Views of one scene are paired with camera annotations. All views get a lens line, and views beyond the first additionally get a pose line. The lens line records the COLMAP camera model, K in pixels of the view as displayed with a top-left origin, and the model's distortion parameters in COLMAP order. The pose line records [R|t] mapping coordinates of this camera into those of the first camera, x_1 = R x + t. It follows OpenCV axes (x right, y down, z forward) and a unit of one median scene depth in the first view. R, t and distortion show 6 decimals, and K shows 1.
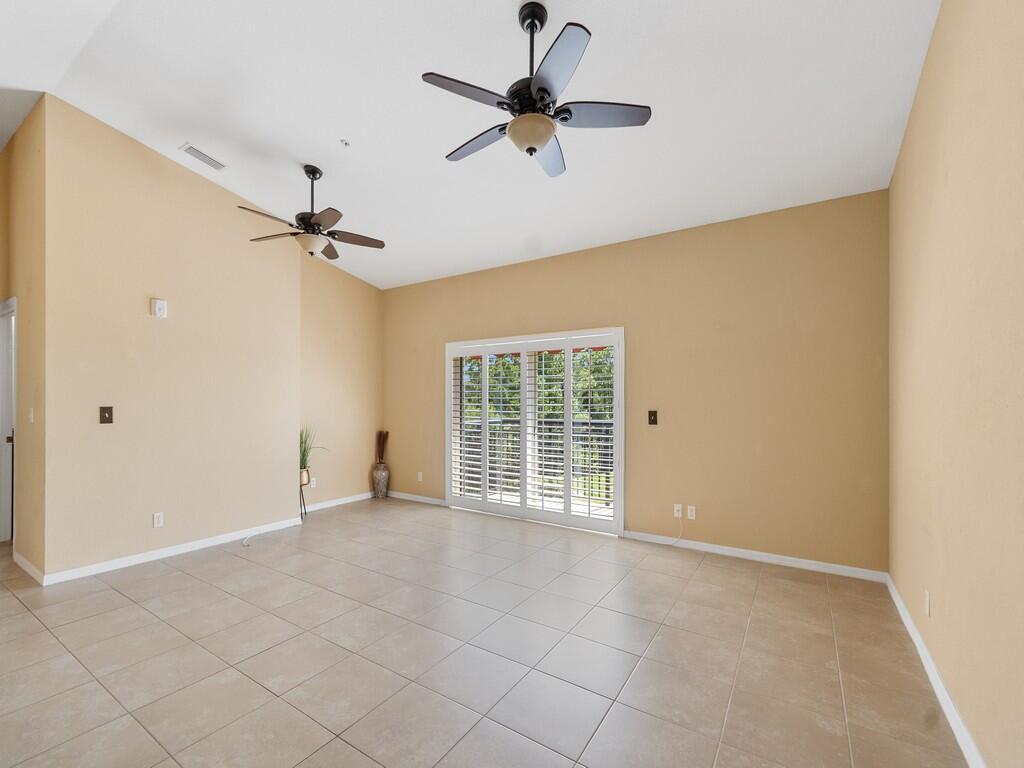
lens RADIAL K [[452.7, 0, 490.8], [0, 452.7, 385.8], [0, 0, 1]] dist [0.010814, -0.000094]
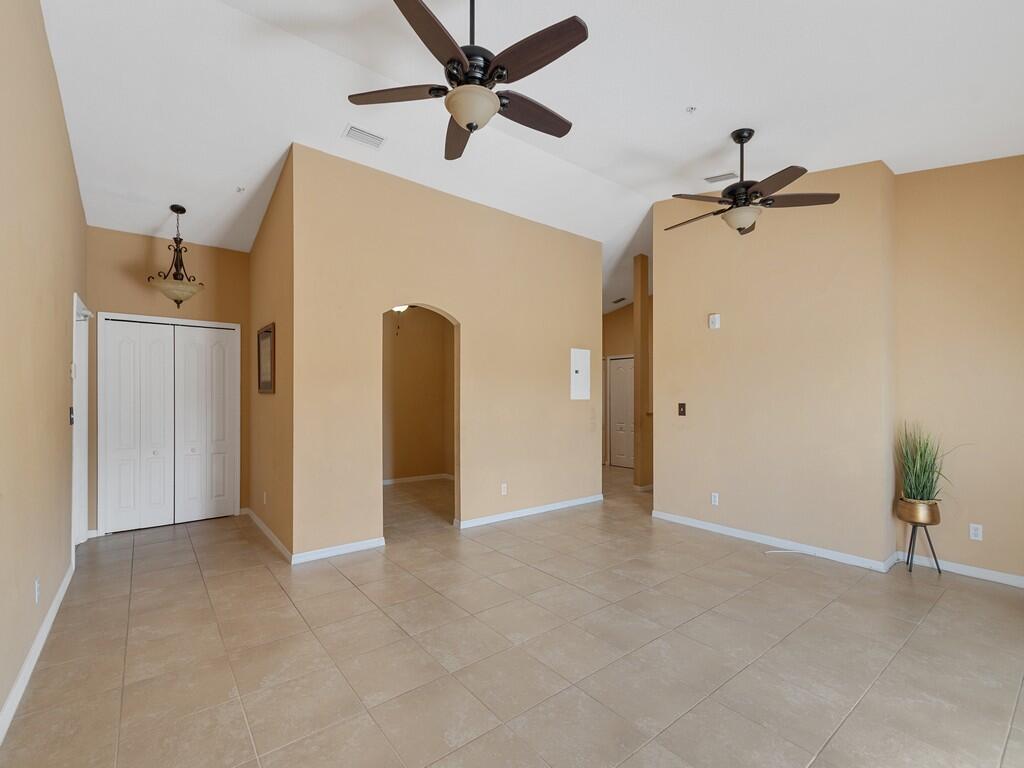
lens RADIAL K [[452.7, 0, 490.8], [0, 452.7, 385.8], [0, 0, 1]] dist [0.010814, -0.000094]
pose [[-0.313453, -0.027550, -0.949204, 0.588403], [0.031425, 0.998731, -0.039365, 0.027044], [0.949083, -0.042168, -0.312190, 0.827099]]
